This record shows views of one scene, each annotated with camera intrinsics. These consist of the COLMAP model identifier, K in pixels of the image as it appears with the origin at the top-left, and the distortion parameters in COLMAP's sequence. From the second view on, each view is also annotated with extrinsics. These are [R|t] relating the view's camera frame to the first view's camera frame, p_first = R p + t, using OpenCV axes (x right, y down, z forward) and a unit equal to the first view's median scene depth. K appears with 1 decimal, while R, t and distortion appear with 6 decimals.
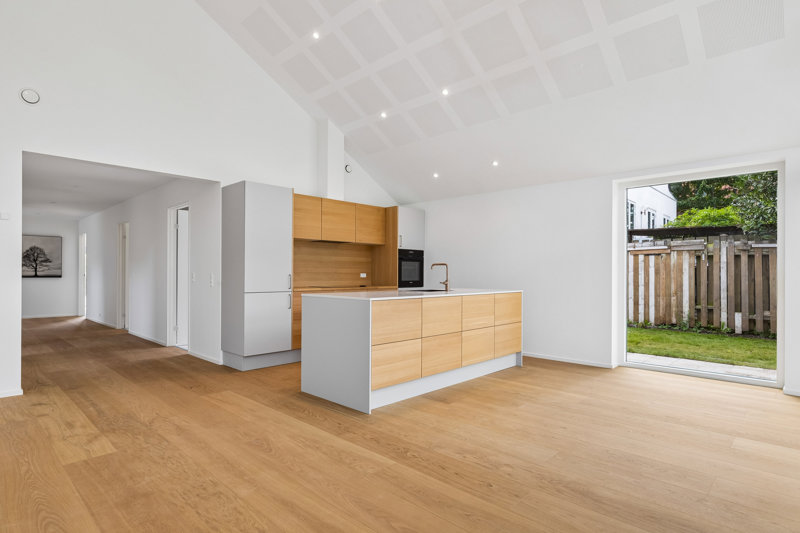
lens RADIAL K [[426.4, 0, 401.3], [0, 426.4, 269.9], [0, 0, 1]] dist [0.001054, 0.000174]
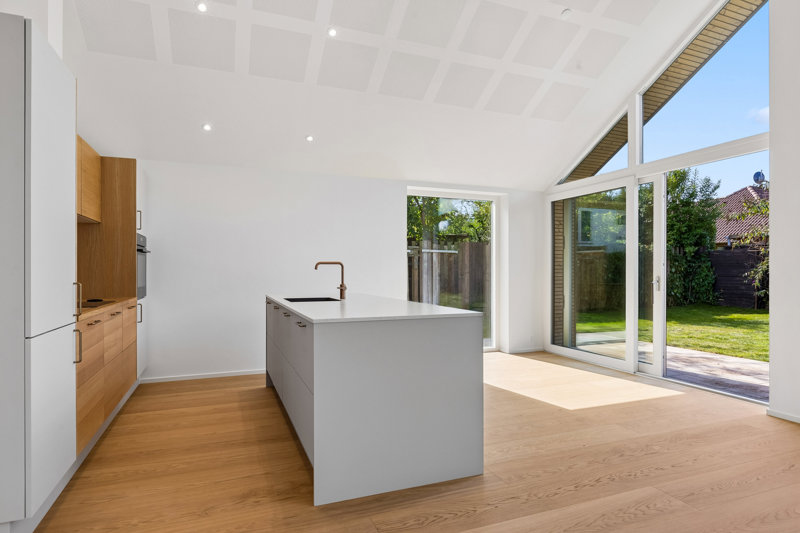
lens RADIAL K [[457.0, 0, 400.0], [0, 457.0, 266.5], [0, 0, 1]] dist [-0.003914, -0.000869]
pose [[0.420676, 0.002821, 0.907207, -0.578078], [-0.004038, 0.999991, -0.001237, -0.006217], [-0.907202, -0.003143, 0.420683, 0.558522]]
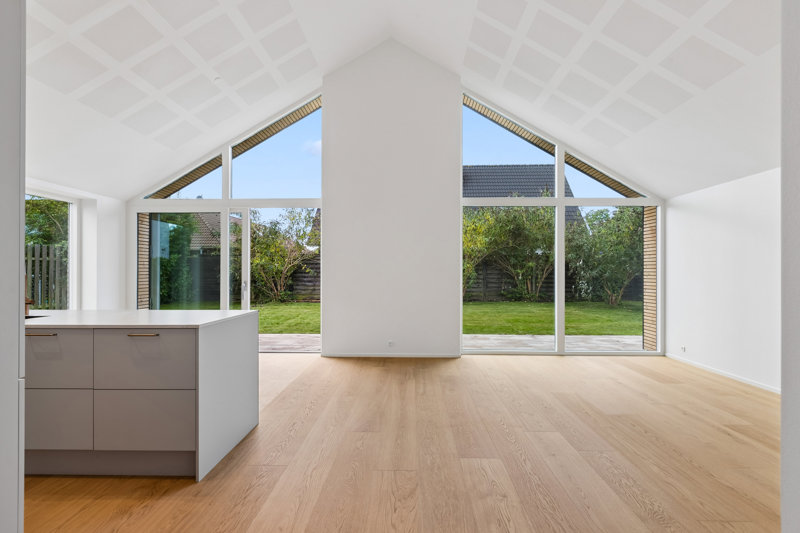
lens RADIAL K [[425.6, 0, 400.0], [0, 425.6, 266.5], [0, 0, 1]] dist [0.000460, -0.000132]
pose [[-0.667515, 0.004233, 0.744585, -0.738691], [-0.007631, 0.999892, -0.012525, -0.018717], [-0.744558, -0.014043, -0.667410, 0.995812]]
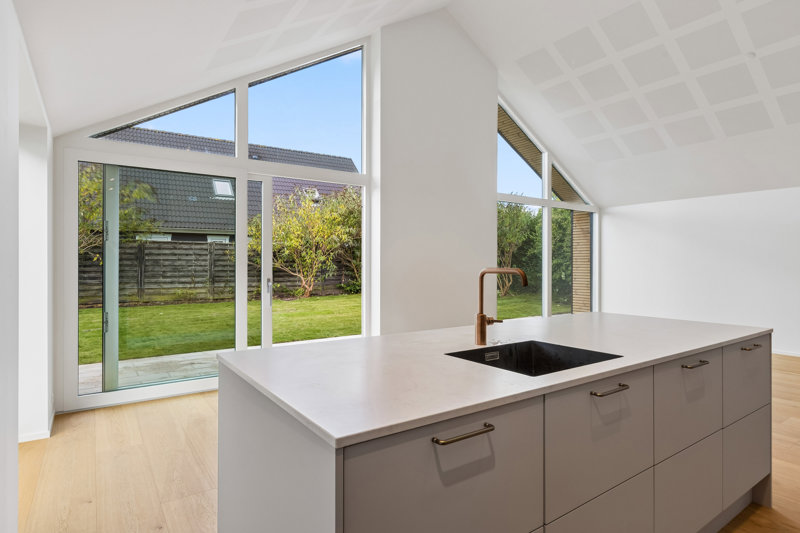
lens RADIAL K [[446.1, 0, 411.7], [0, 446.1, 265.5], [0, 0, 1]] dist [-0.001680, -0.000576]
pose [[-0.984560, -0.004275, 0.174997, 0.095042], [-0.004666, 0.999987, -0.001822, -0.009778], [-0.174987, -0.002610, -0.984567, 1.410118]]
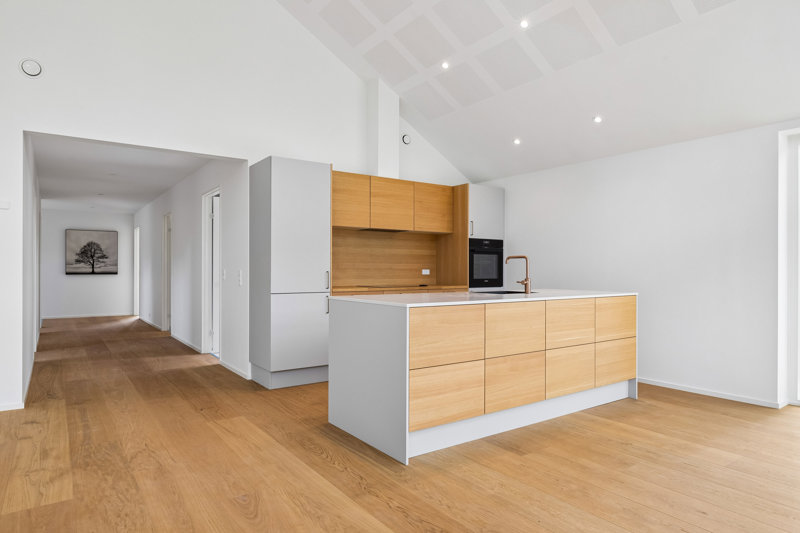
lens RADIAL K [[486.5, 0, 400.0], [0, 486.5, 266.5], [0, 0, 1]] dist [-0.002225, -0.001561]
pose [[0.982427, -0.003053, -0.186621, 0.047976], [0.003481, 0.999992, 0.001966, 0.000822], [0.186614, -0.002581, 0.982430, 0.132335]]
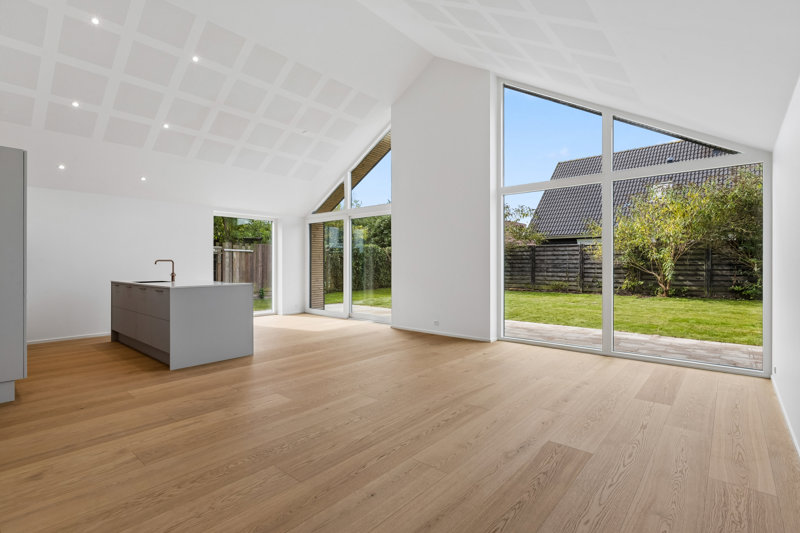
lens RADIAL K [[381.2, 0, 399.8], [0, 381.2, 263.8], [0, 0, 1]] dist [0.004435, 0.000739]
pose [[-0.042332, -0.004634, 0.999093, -1.078884], [-0.005794, 0.999974, 0.004393, -0.011808], [-0.999087, -0.005603, -0.042357, 0.349428]]
